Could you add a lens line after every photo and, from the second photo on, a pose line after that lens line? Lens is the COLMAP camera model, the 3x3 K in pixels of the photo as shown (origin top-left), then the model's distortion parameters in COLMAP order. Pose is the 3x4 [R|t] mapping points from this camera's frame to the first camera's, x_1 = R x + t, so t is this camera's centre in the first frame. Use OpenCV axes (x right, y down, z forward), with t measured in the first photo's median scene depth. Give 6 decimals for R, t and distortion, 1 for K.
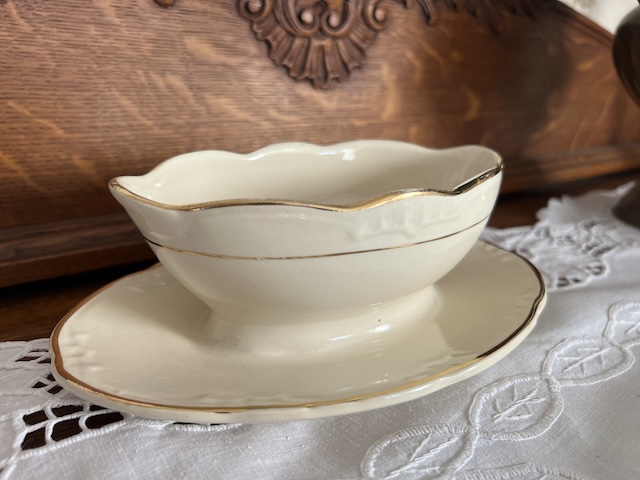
lens RADIAL K [[506.6, 0, 320.0], [0, 506.6, 240.0], [0, 0, 1]] dist [-0.007692, -0.016340]
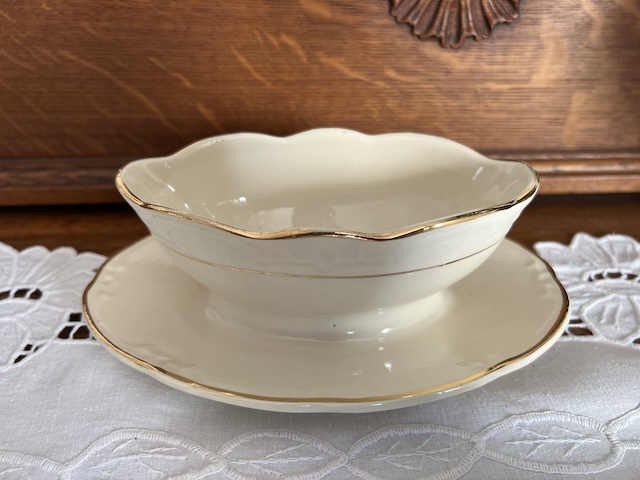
lens RADIAL K [[506.6, 0, 320.0], [0, 506.6, 240.0], [0, 0, 1]] dist [-0.007692, -0.016340]
pose [[0.852745, 0.253418, -0.456734, 0.332511], [-0.154865, 0.957768, 0.242274, -0.166855], [0.498842, -0.135866, 0.855977, 0.063735]]
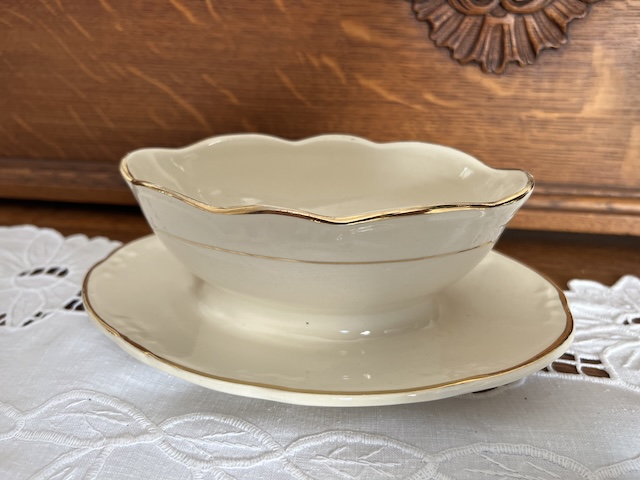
lens RADIAL K [[506.6, 0, 320.0], [0, 506.6, 240.0], [0, 0, 1]] dist [-0.007692, -0.016340]
pose [[0.719703, 0.271165, -0.639138, 0.469573], [-0.208910, 0.962491, 0.173110, -0.118261], [0.662106, 0.008934, 0.749357, 0.153253]]
